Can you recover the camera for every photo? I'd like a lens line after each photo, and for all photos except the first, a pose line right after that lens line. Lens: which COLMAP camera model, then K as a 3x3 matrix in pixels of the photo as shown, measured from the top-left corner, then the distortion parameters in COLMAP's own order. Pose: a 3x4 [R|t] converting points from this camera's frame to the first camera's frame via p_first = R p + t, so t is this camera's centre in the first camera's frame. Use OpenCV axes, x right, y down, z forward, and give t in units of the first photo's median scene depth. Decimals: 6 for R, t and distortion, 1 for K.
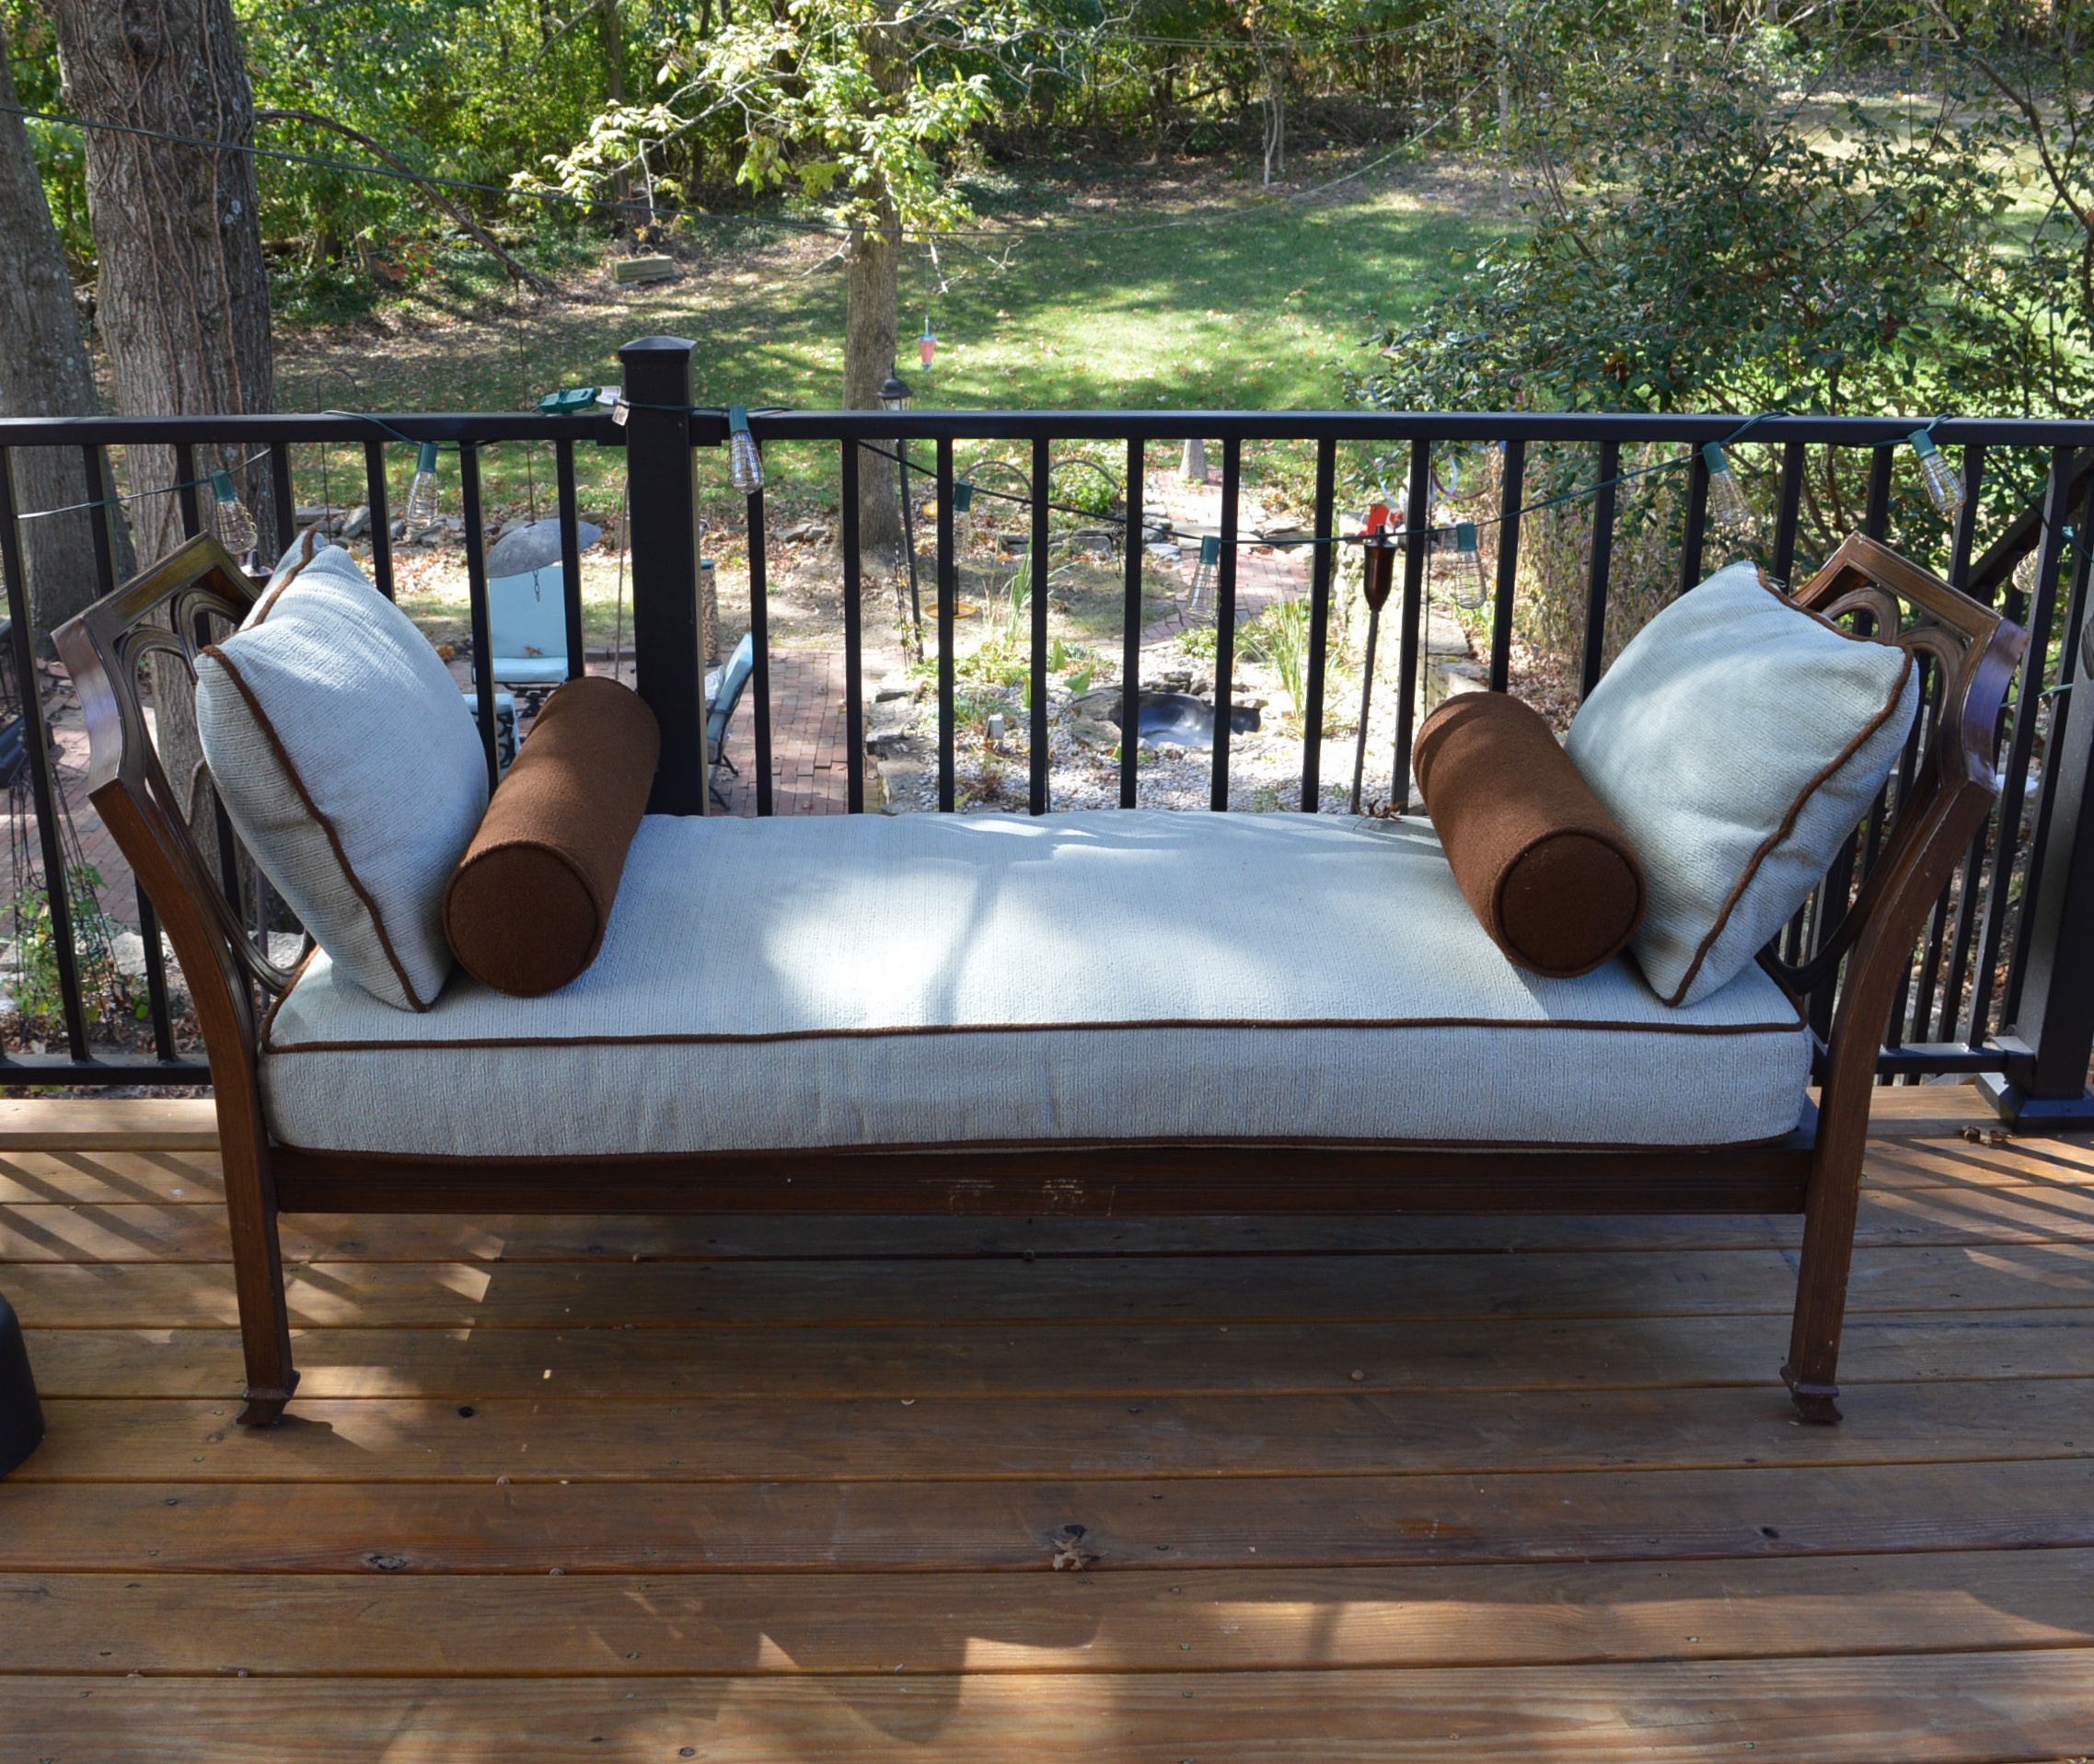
lens RADIAL K [[2307.3, 0, 991.2], [0, 2307.3, 849.3], [0, 0, 1]] dist [-0.100136, 0.026821]
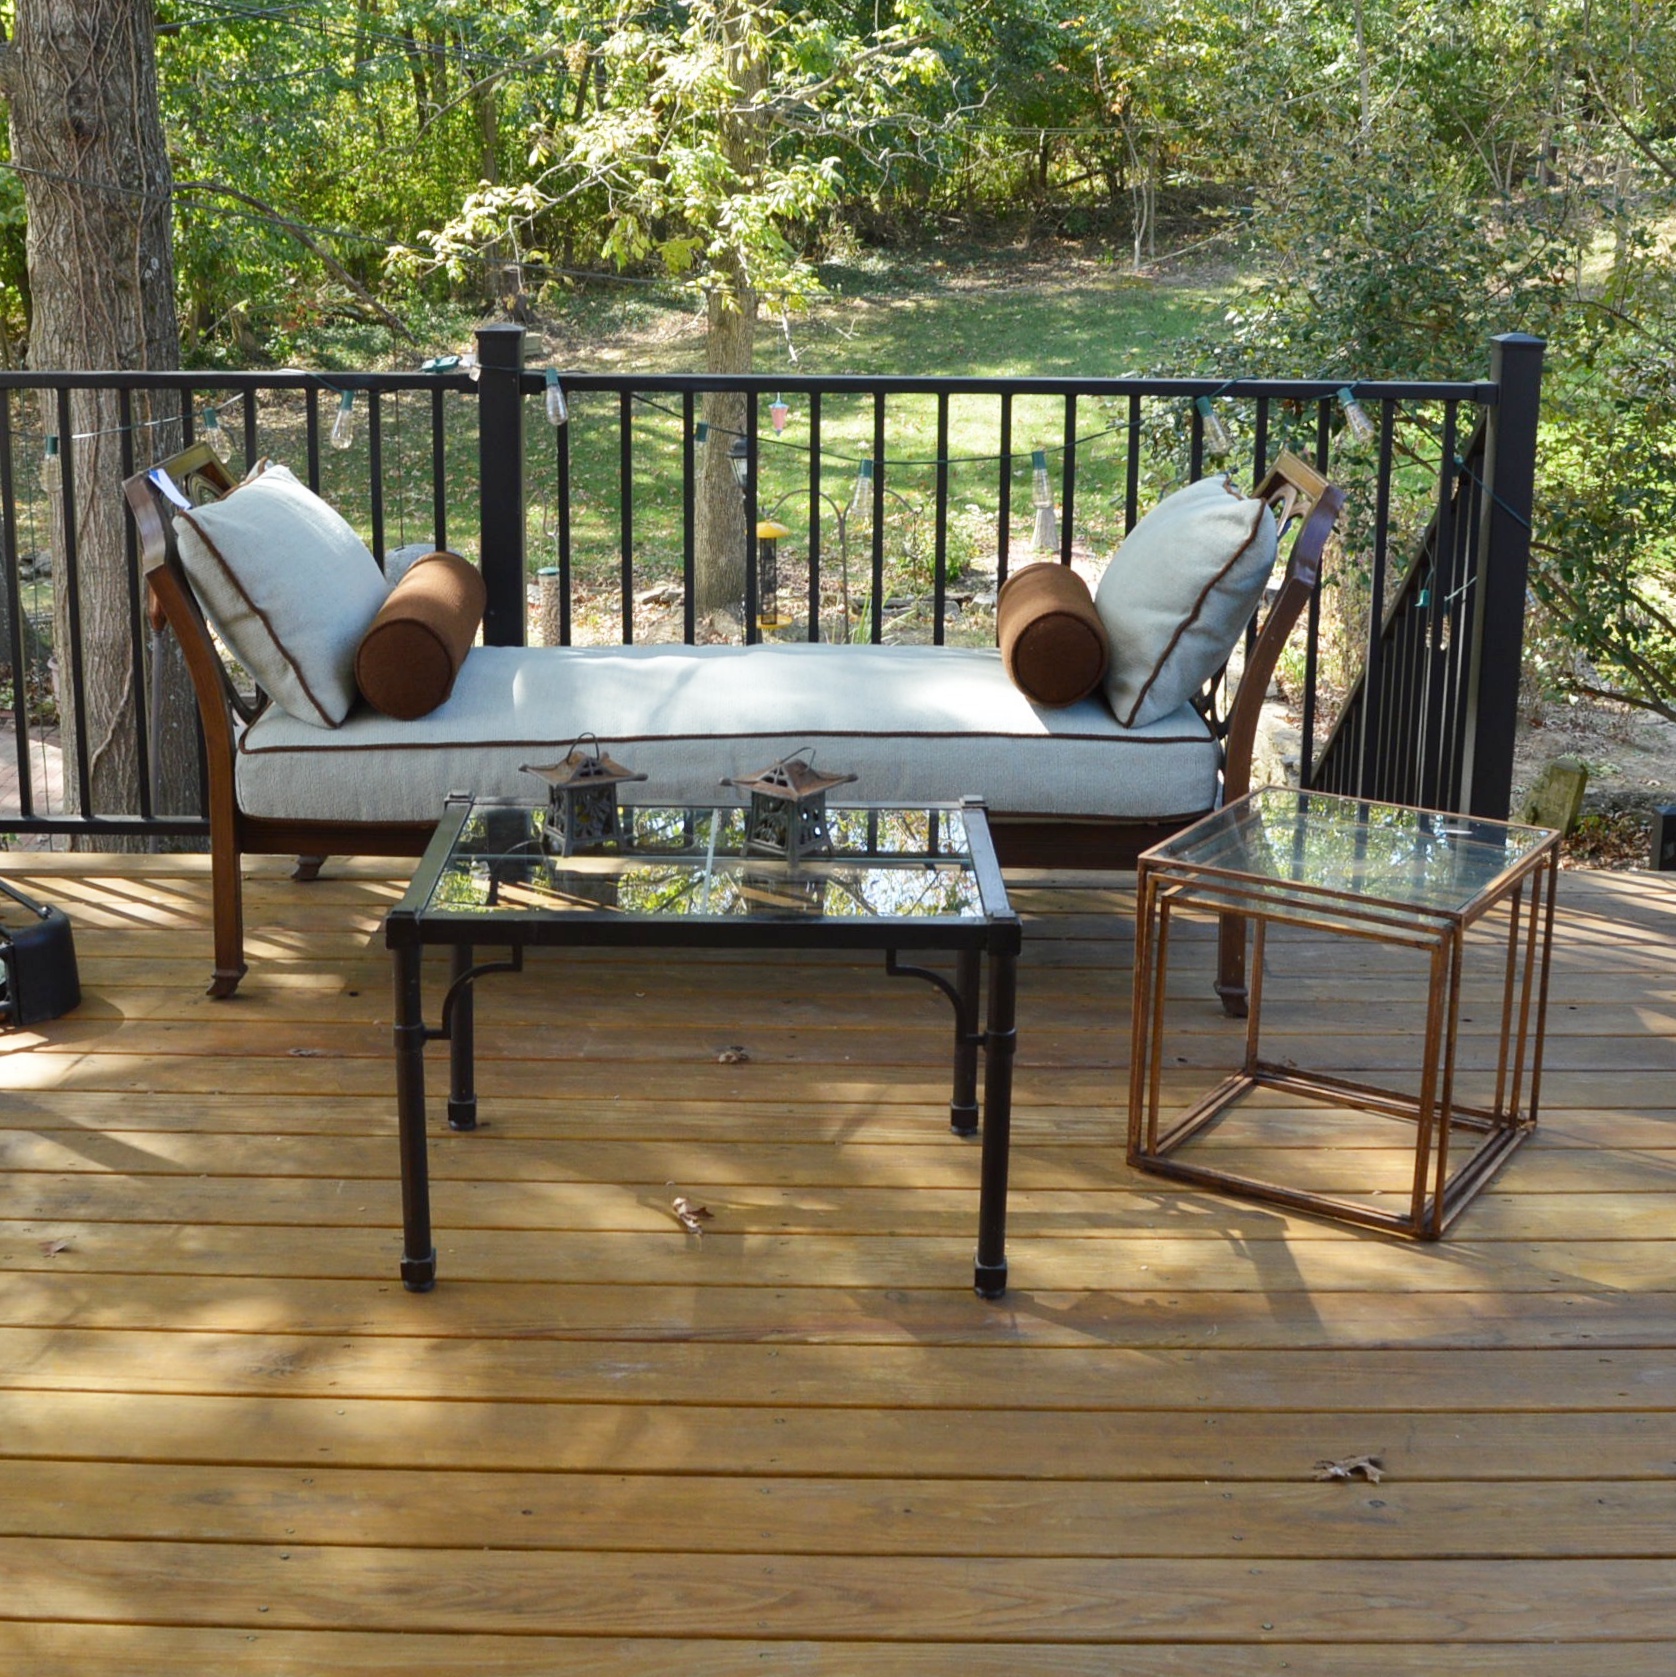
lens RADIAL K [[2453.6, 0, 800.9], [0, 2453.6, 674.2], [0, 0, 1]] dist [-0.100603, 0.024981]
pose [[0.999503, 0.010213, -0.029839, 0.103050], [-0.013699, 0.992793, -0.119054, 0.196825], [0.028408, 0.119404, 0.992439, -0.571752]]
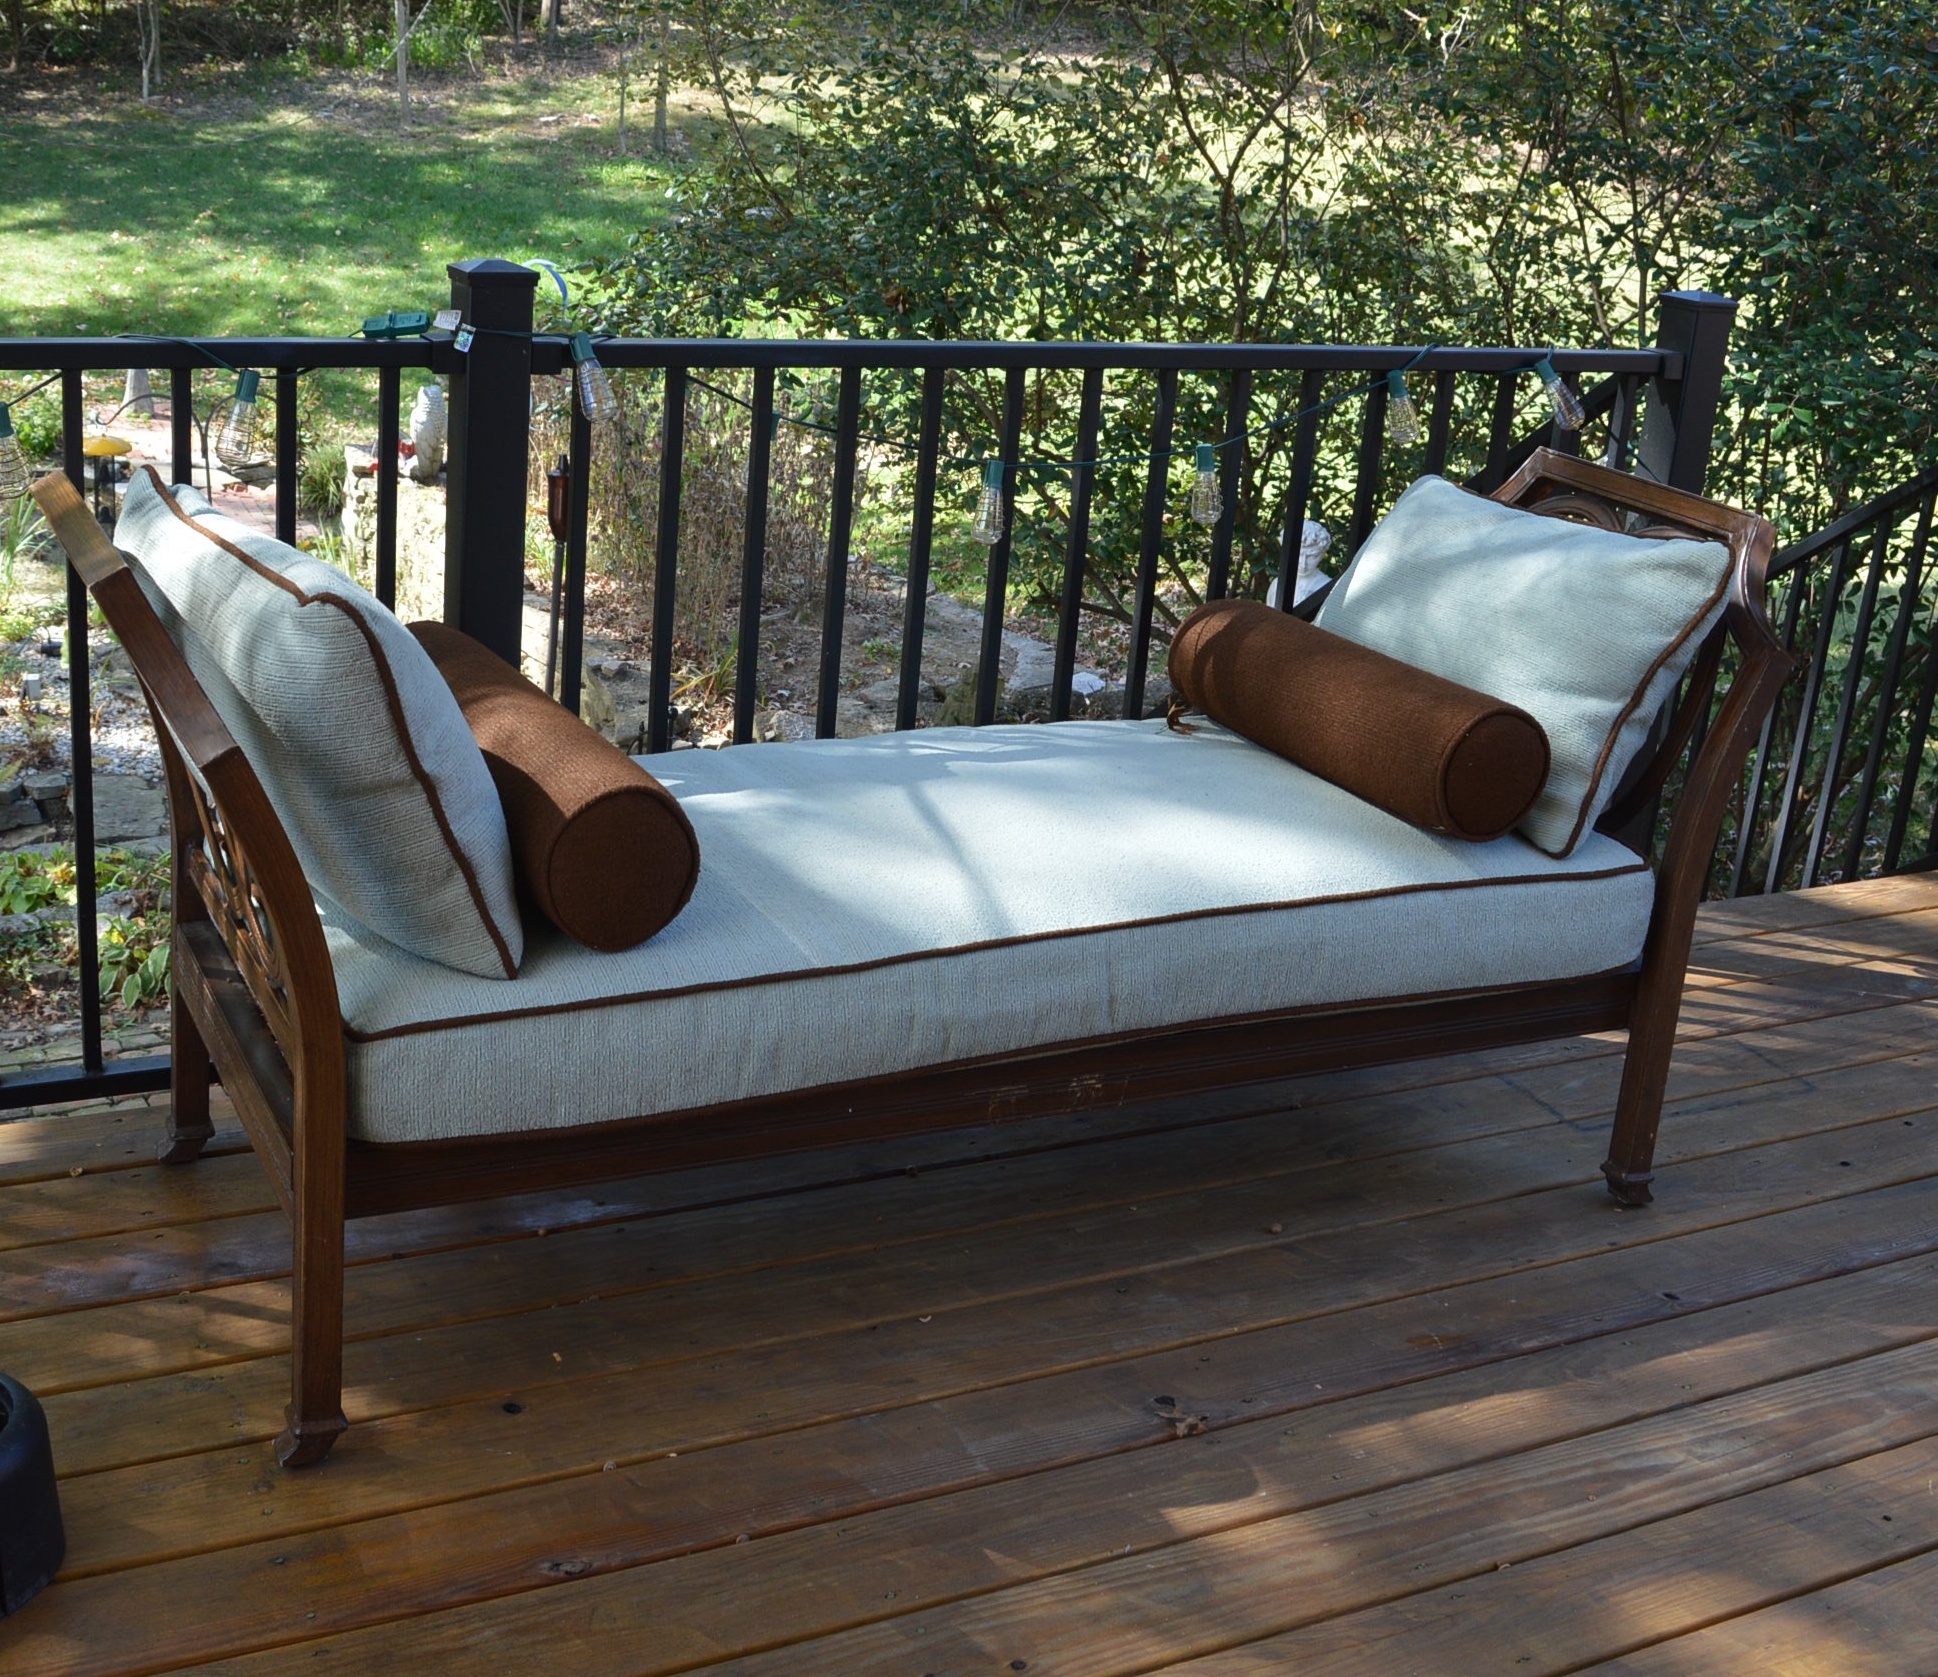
lens RADIAL K [[2398.6, 0, 908.7], [0, 2398.6, 766.4], [0, 0, 1]] dist [-0.094311, 0.002173]
pose [[0.899289, -0.068029, 0.432032, -0.431068], [0.072910, 0.997325, 0.005275, -0.007056], [-0.431235, 0.026756, 0.901843, 0.043836]]
